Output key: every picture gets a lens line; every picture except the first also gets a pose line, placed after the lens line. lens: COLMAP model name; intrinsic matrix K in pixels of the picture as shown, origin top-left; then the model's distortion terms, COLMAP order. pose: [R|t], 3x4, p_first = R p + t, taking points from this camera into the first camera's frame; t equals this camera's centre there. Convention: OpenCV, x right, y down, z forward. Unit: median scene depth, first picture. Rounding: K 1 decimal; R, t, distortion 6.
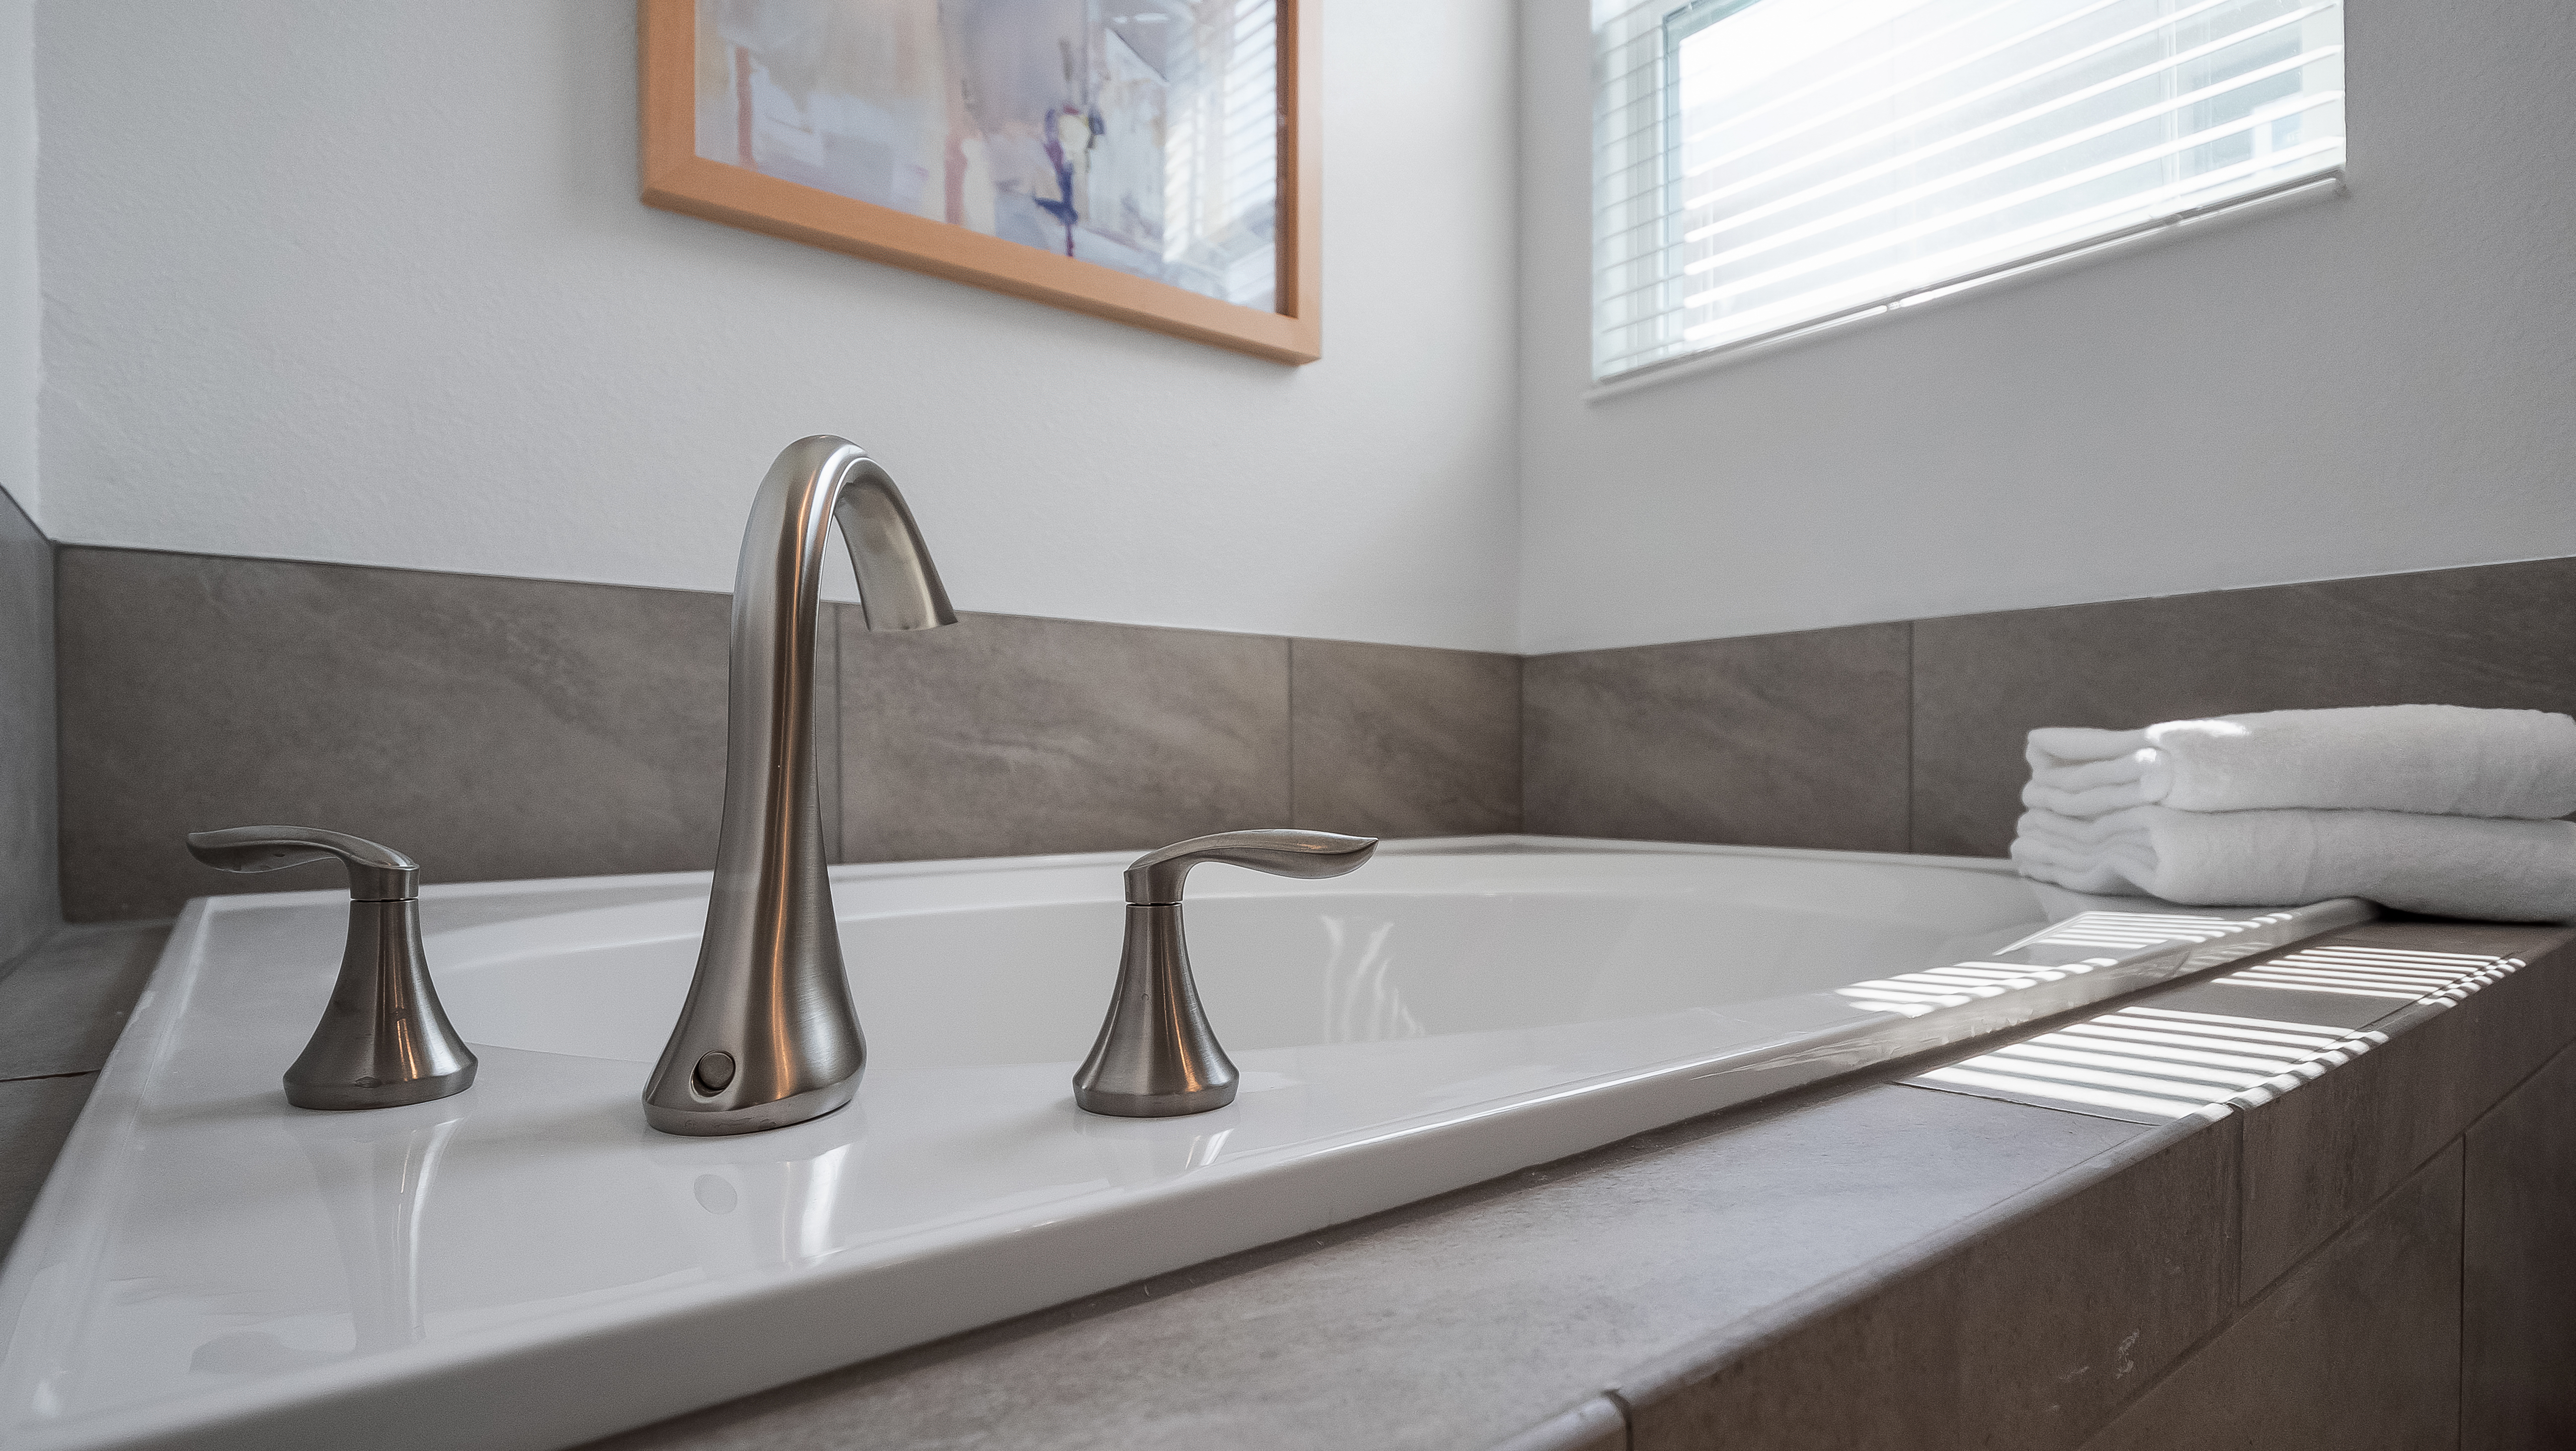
lens RADIAL K [[1262.7, 0, 1243.7], [0, 1262.7, 770.7], [0, 0, 1]] dist [-0.005661, -0.005591]
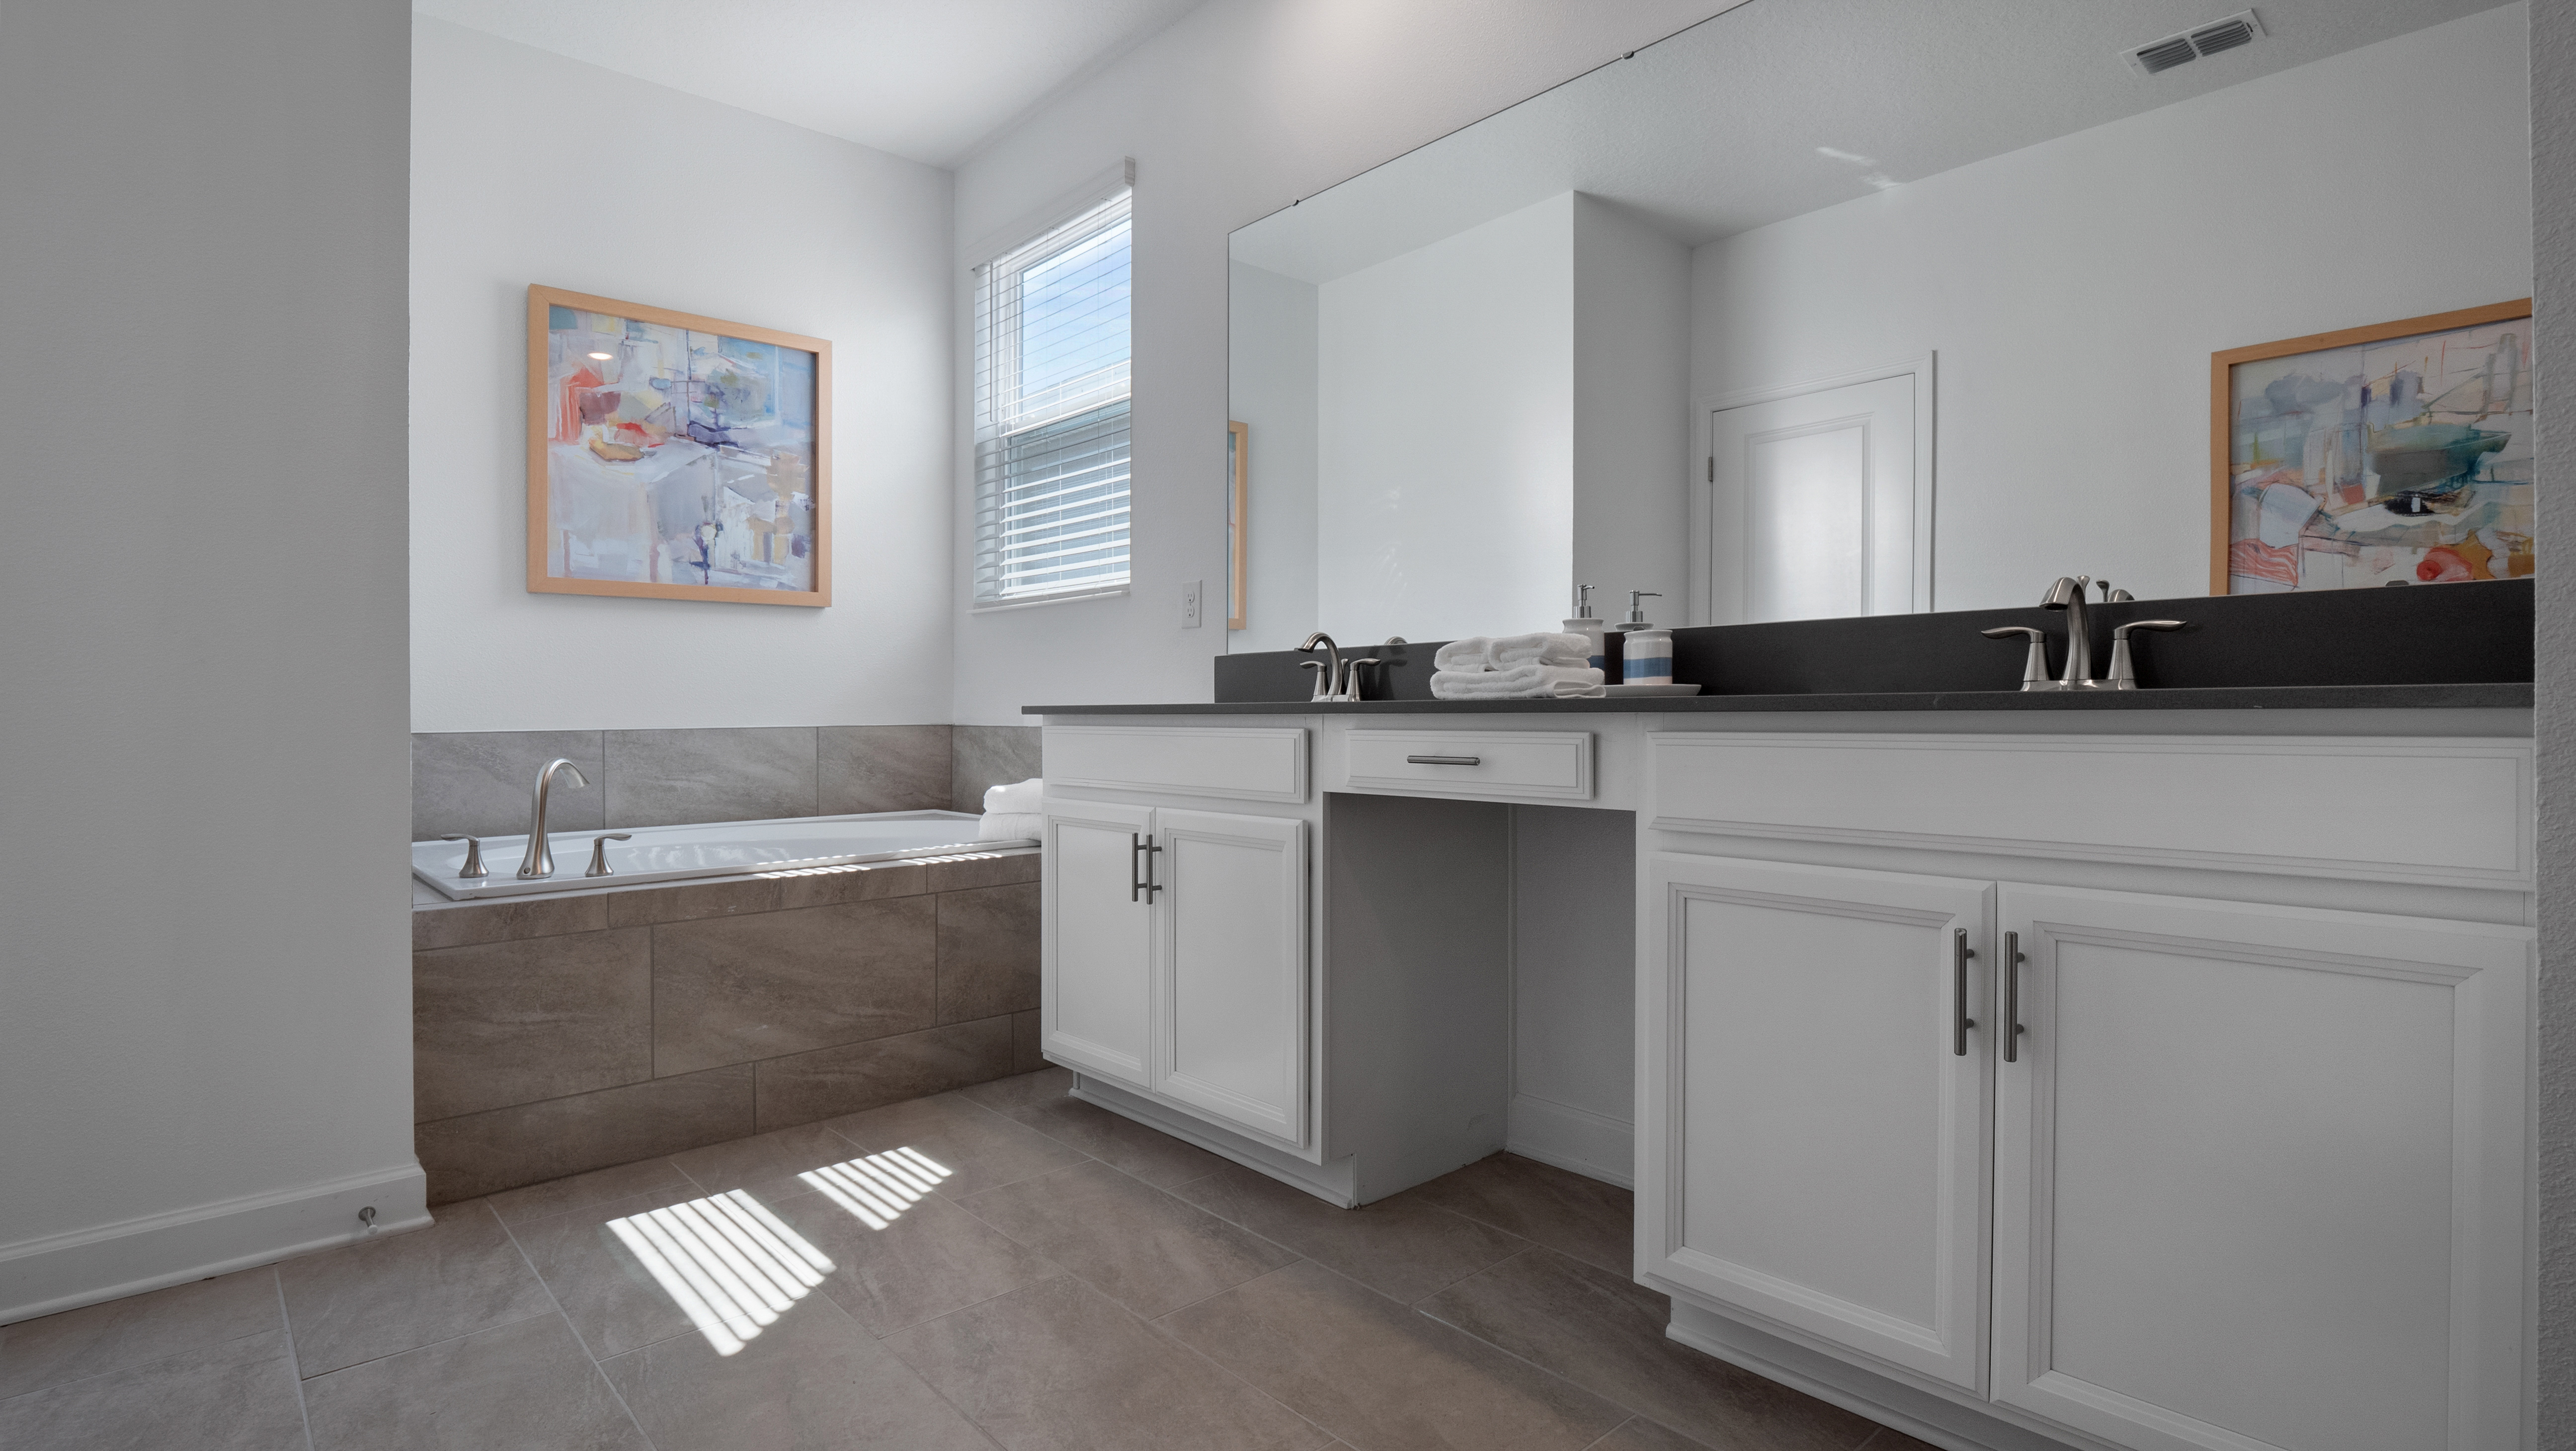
lens RADIAL K [[1262.7, 0, 1250.7], [0, 1262.7, 686.5], [0, 0, 1]] dist [-0.005661, -0.005591]
pose [[0.998470, -0.002764, 0.055222, 0.799089], [0.003431, 0.999922, -0.011987, -0.169018], [-0.055185, 0.012158, 0.998402, -1.547754]]
